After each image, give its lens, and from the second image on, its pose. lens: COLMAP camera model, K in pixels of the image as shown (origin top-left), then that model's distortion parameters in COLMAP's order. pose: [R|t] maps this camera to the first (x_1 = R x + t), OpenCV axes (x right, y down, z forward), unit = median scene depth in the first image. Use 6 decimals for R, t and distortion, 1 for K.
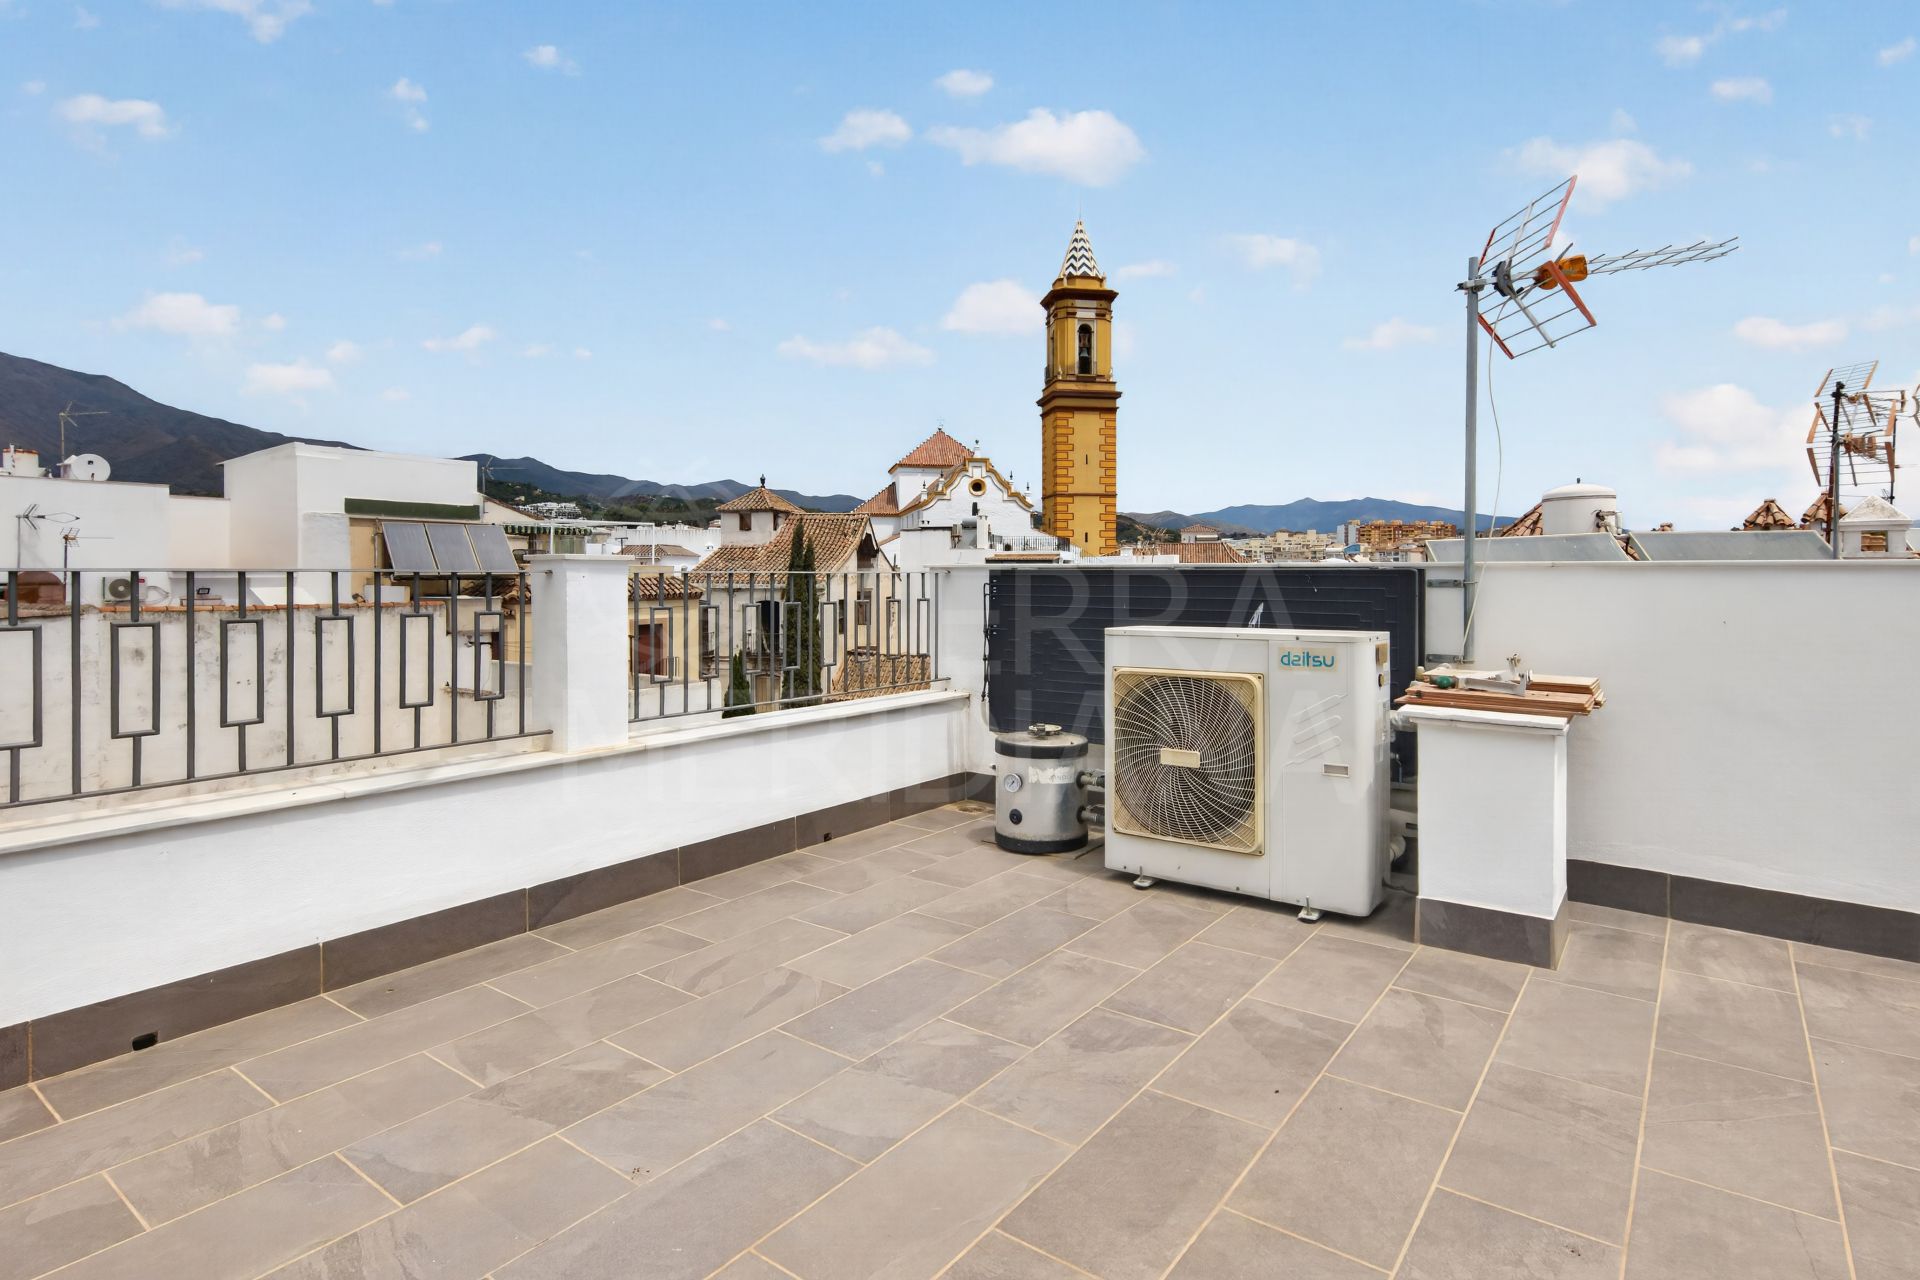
lens RADIAL K [[1051.2, 0, 965.7], [0, 1051.2, 636.1], [0, 0, 1]] dist [0.005006, 0.000256]
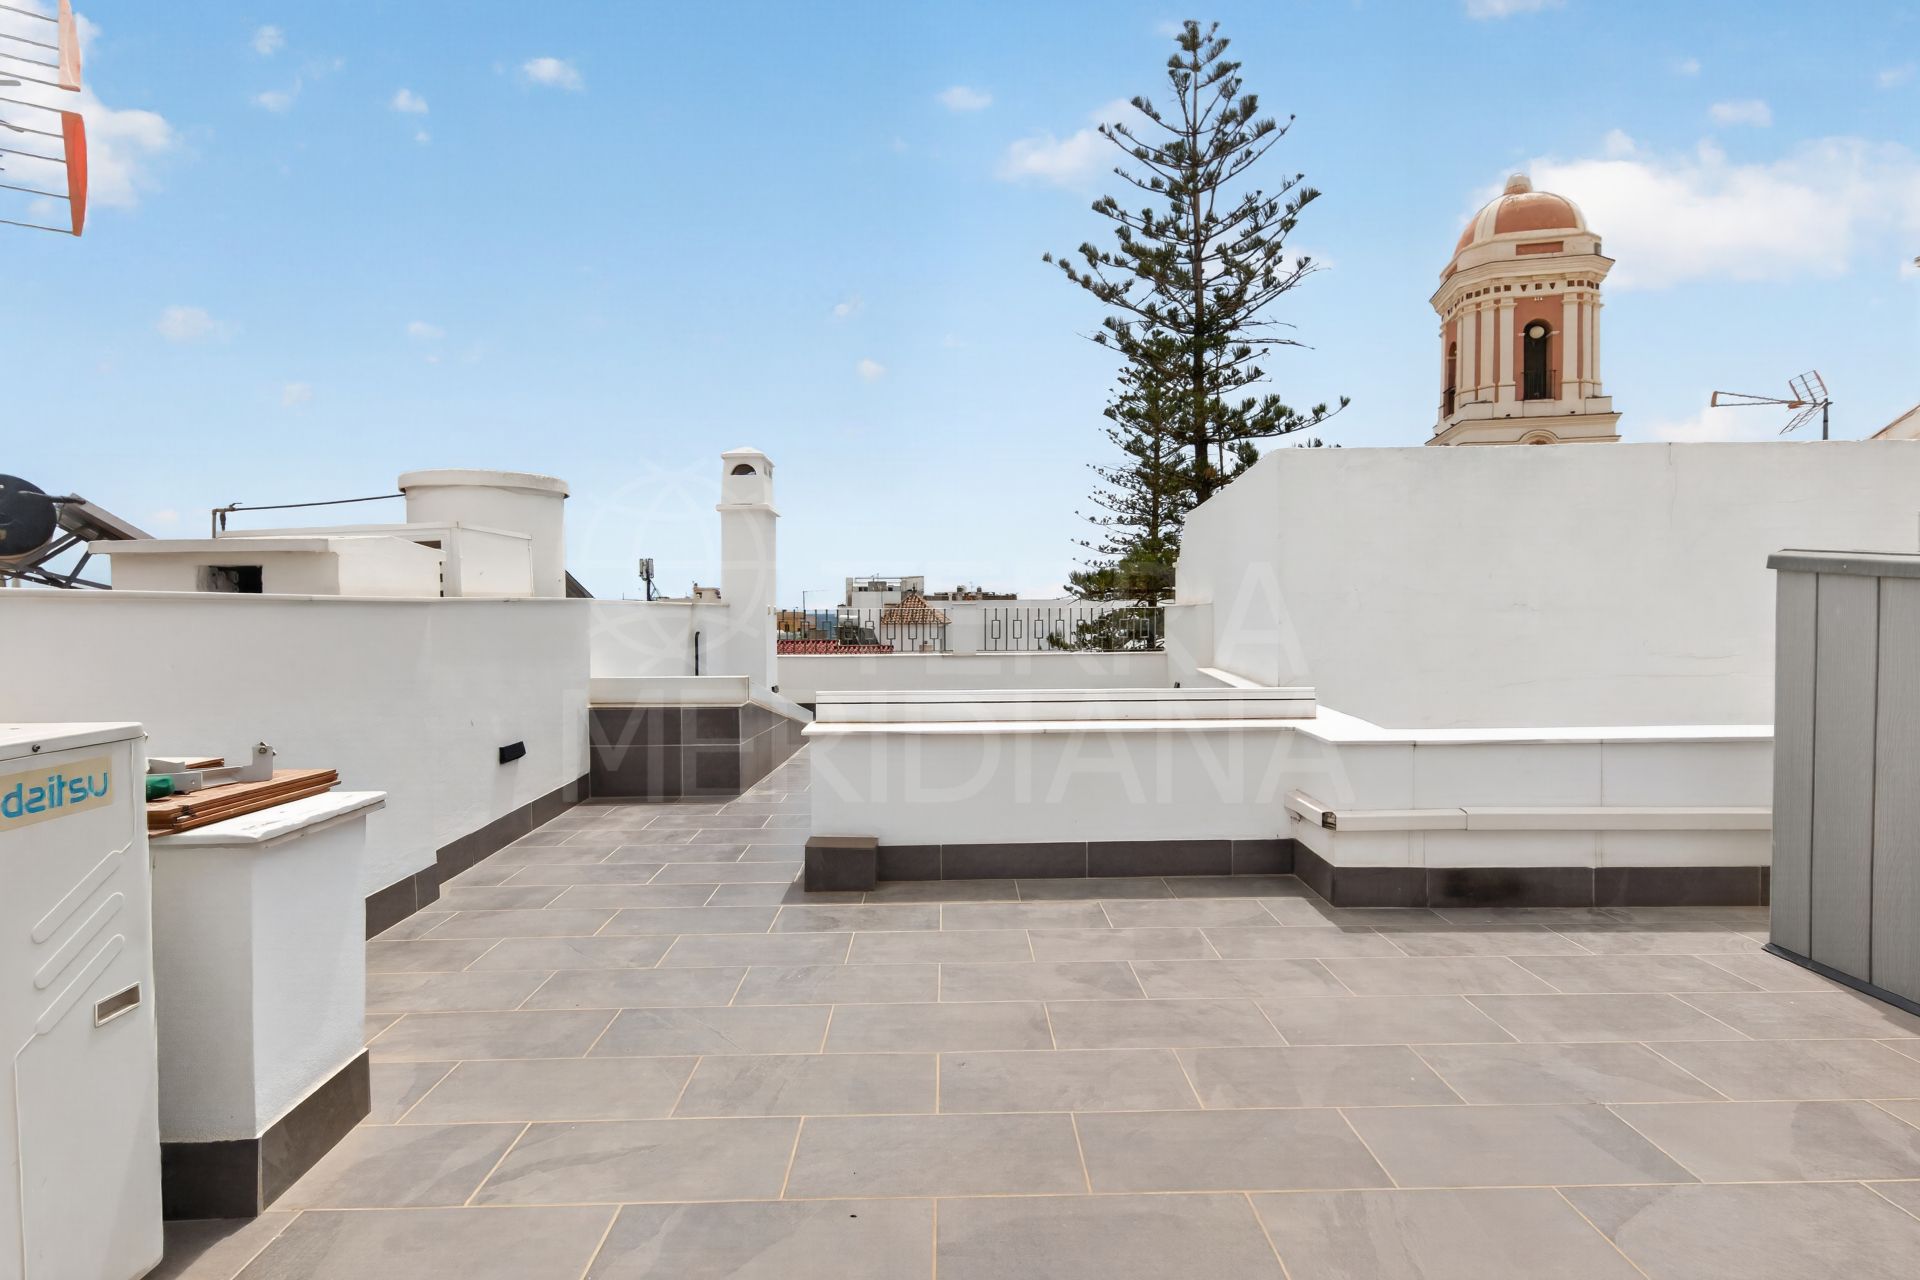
lens RADIAL K [[1030.8, 0, 945.4], [0, 1030.8, 639.9], [0, 0, 1]] dist [0.019411, -0.001930]
pose [[-0.640396, -0.018505, 0.767822, -0.329608], [0.051702, 0.996403, 0.067136, -0.066657], [-0.766303, 0.082692, -0.637136, 1.247185]]
